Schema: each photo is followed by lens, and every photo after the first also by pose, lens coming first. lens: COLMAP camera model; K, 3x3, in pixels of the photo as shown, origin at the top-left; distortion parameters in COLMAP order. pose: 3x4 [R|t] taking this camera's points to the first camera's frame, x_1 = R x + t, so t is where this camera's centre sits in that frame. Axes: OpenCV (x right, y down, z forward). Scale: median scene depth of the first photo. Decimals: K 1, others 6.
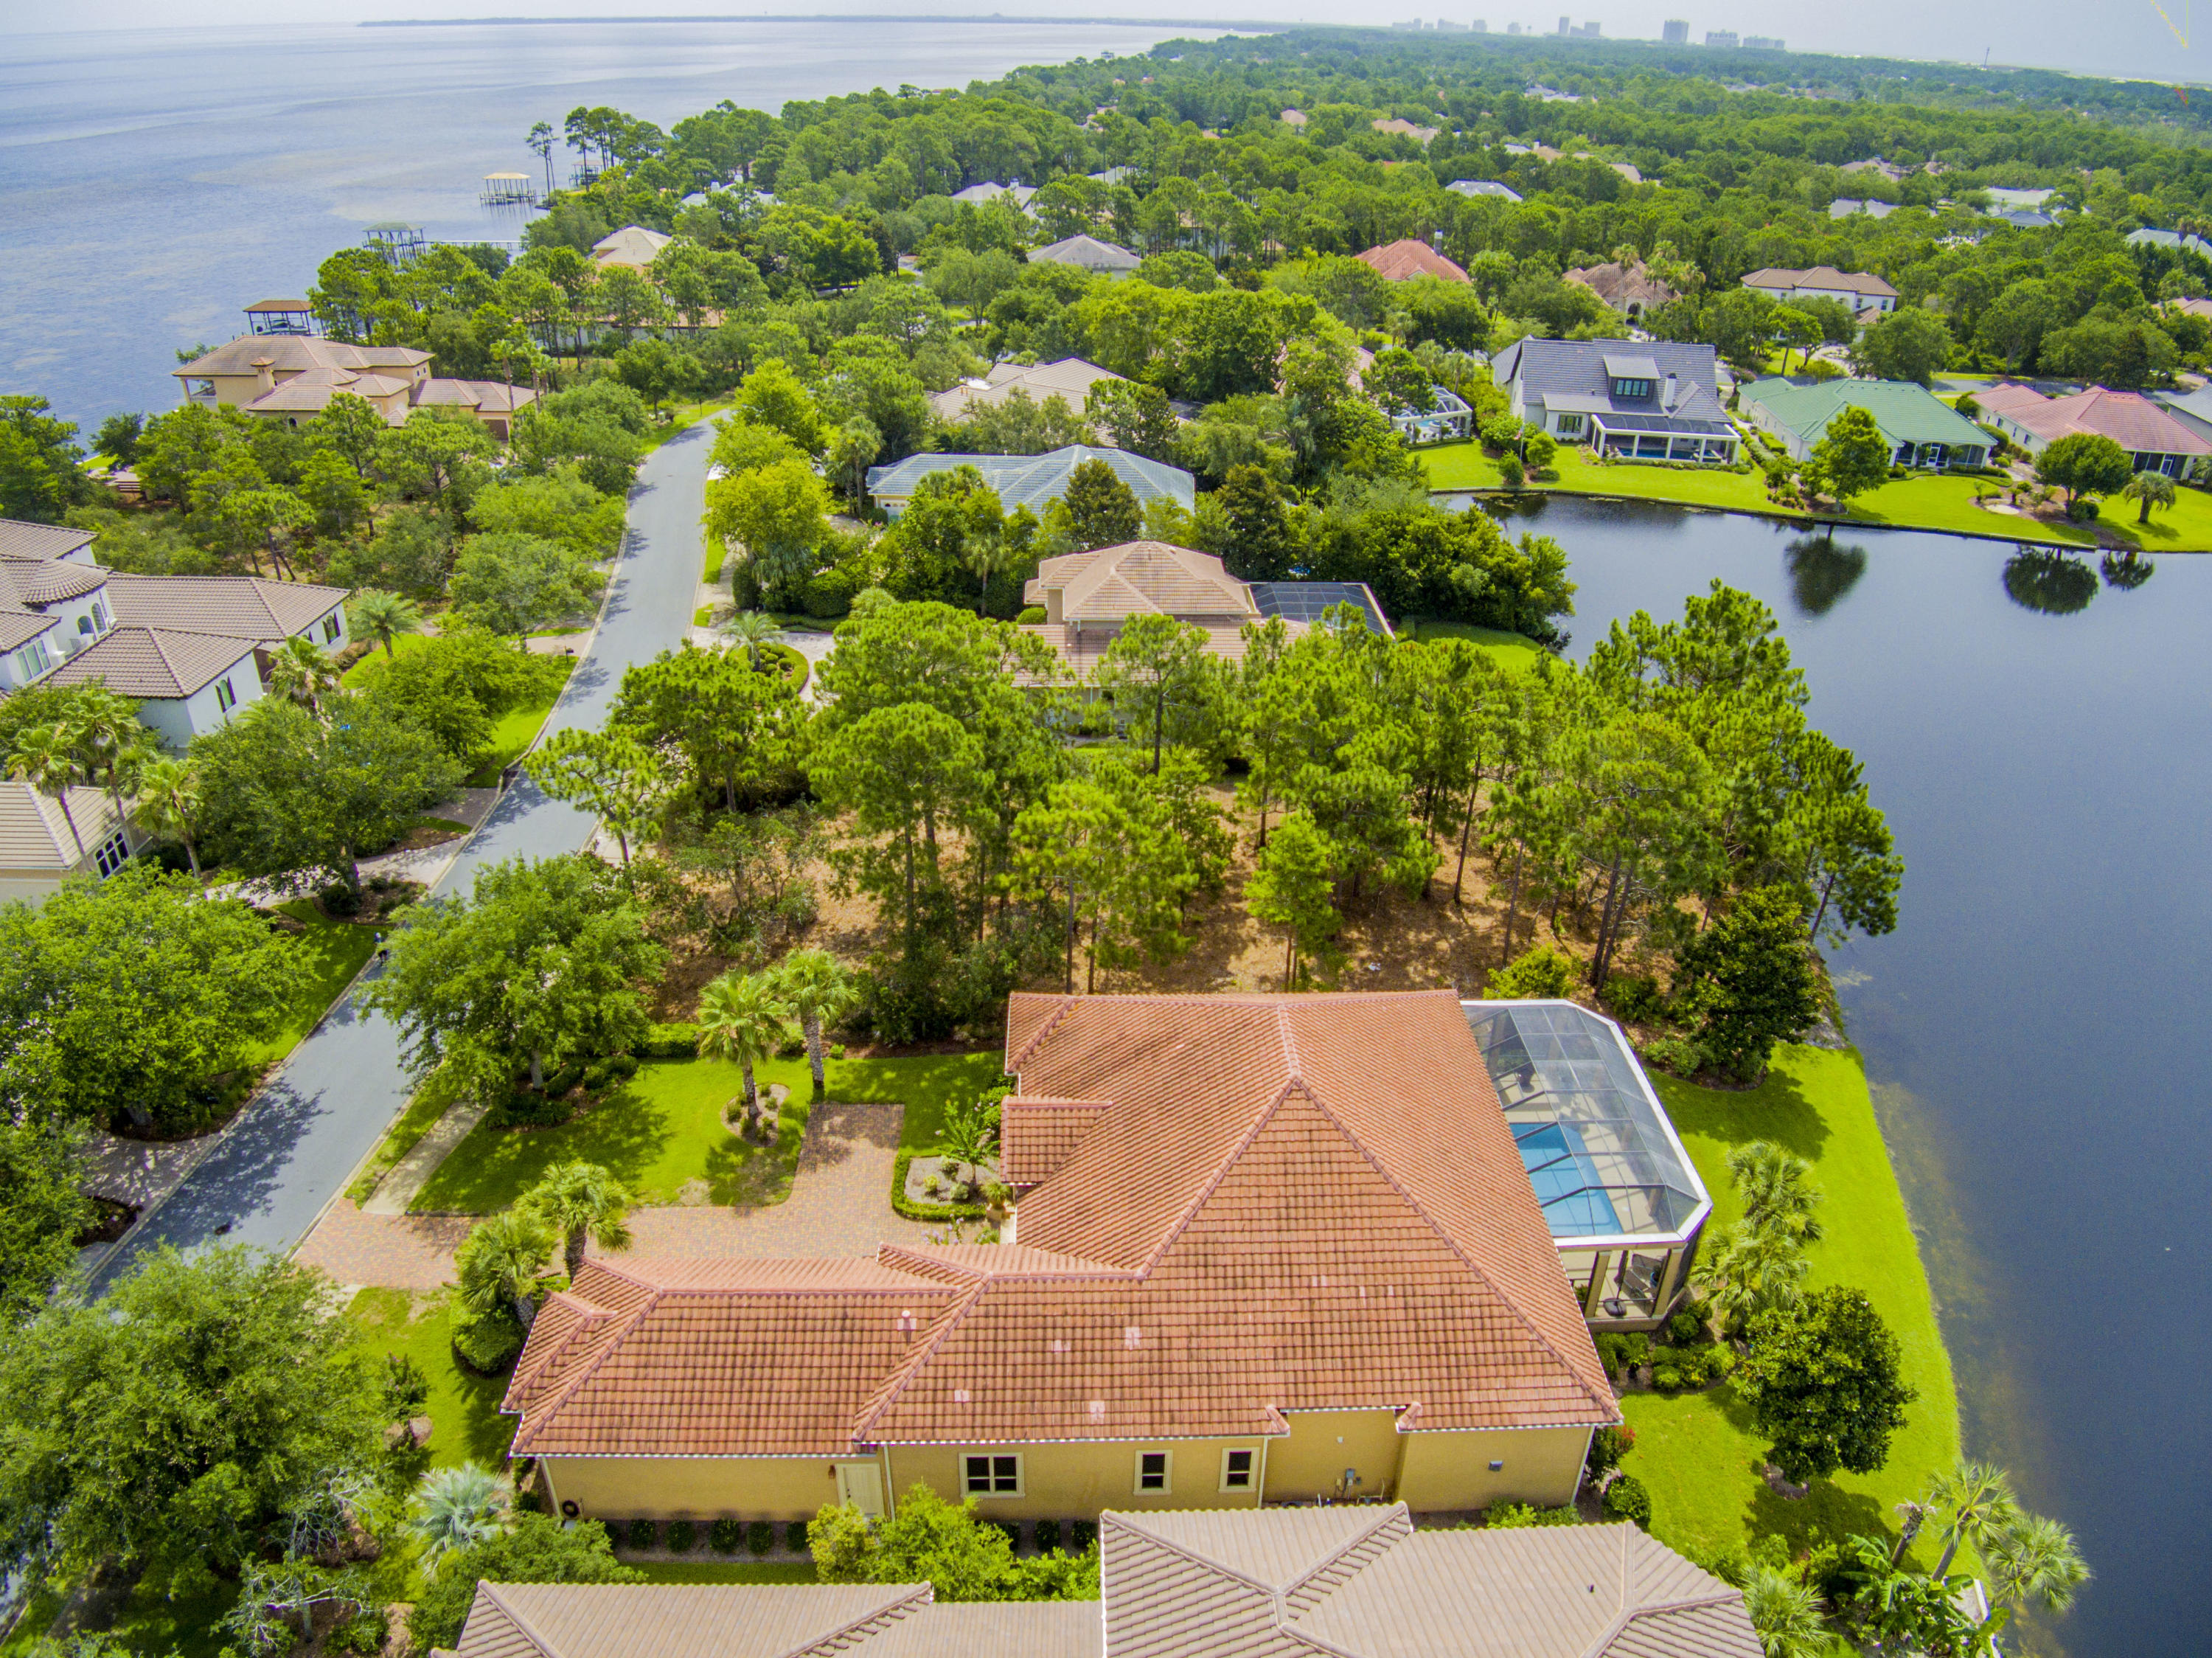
lens RADIAL K [[1473.6, 0, 1106.0], [0, 1473.6, 829.0], [0, 0, 1]] dist [-0.074626, 0.005756]
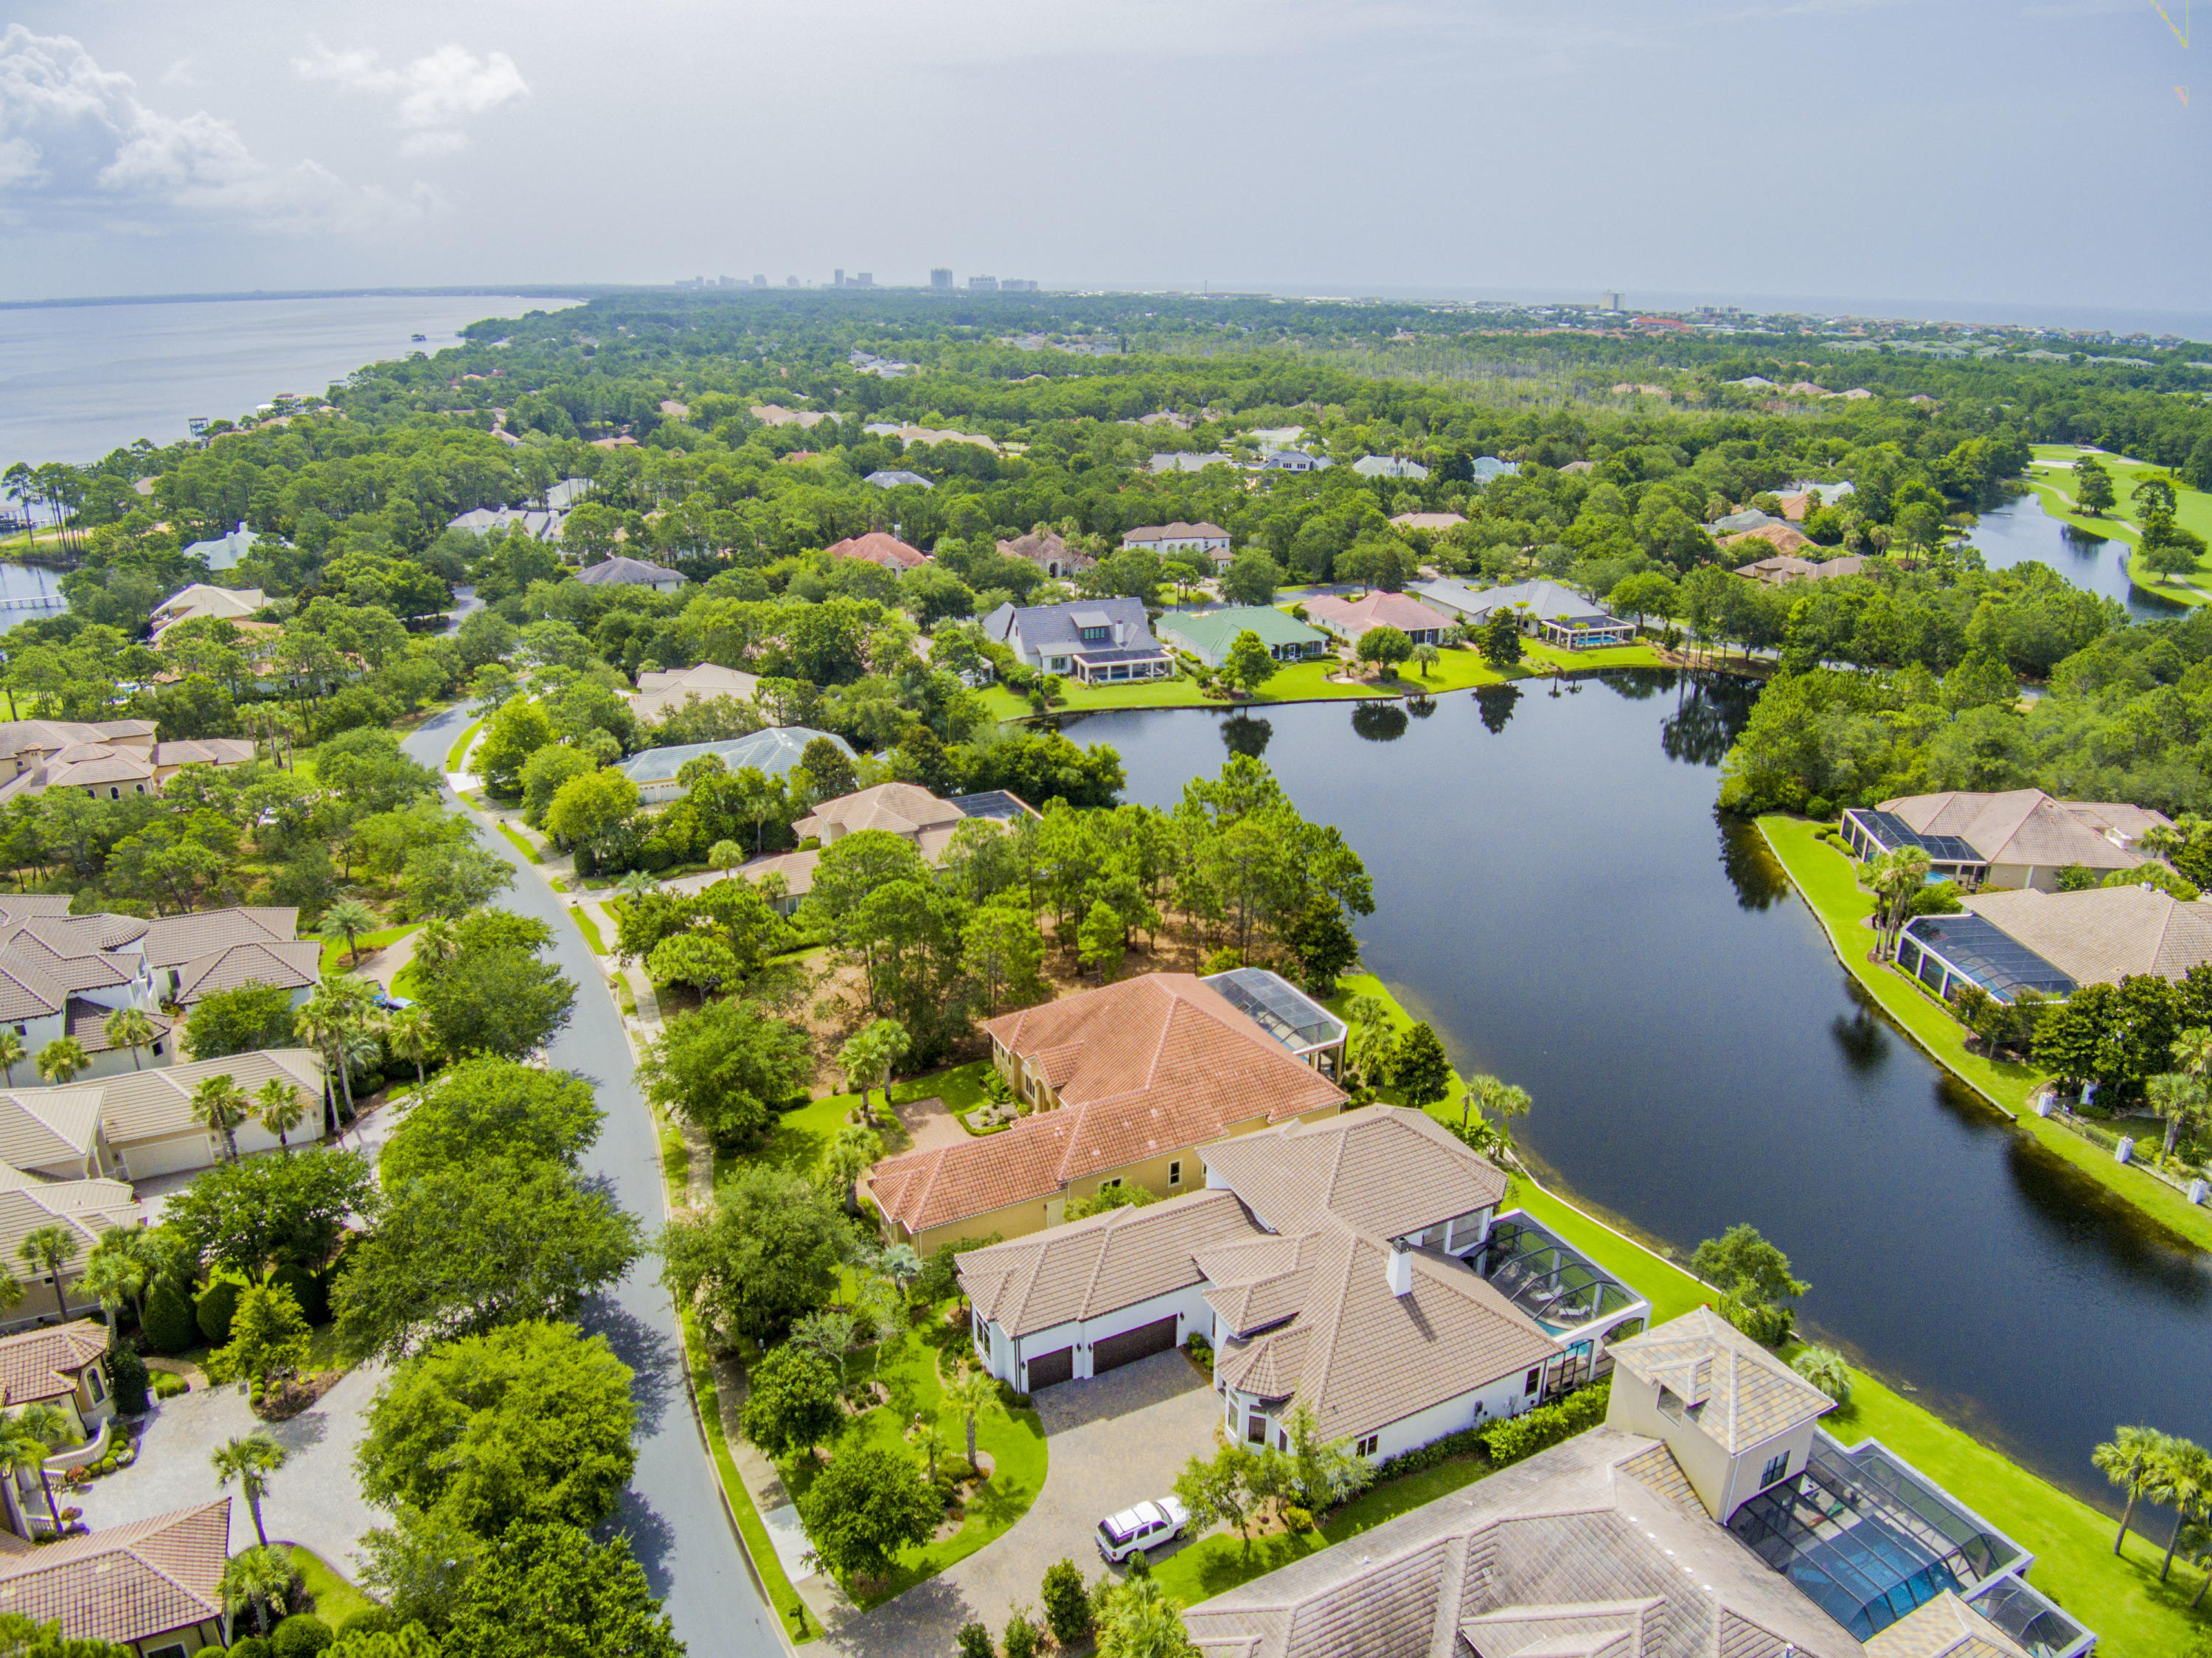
lens RADIAL K [[1473.6, 0, 1106.0], [0, 1473.6, 829.0], [0, 0, 1]] dist [-0.074626, 0.005756]
pose [[0.904692, -0.161005, 0.394475, -0.248692], [0.218797, 0.970009, -0.105881, 0.042424], [-0.365597, 0.182099, 0.912786, -0.317810]]
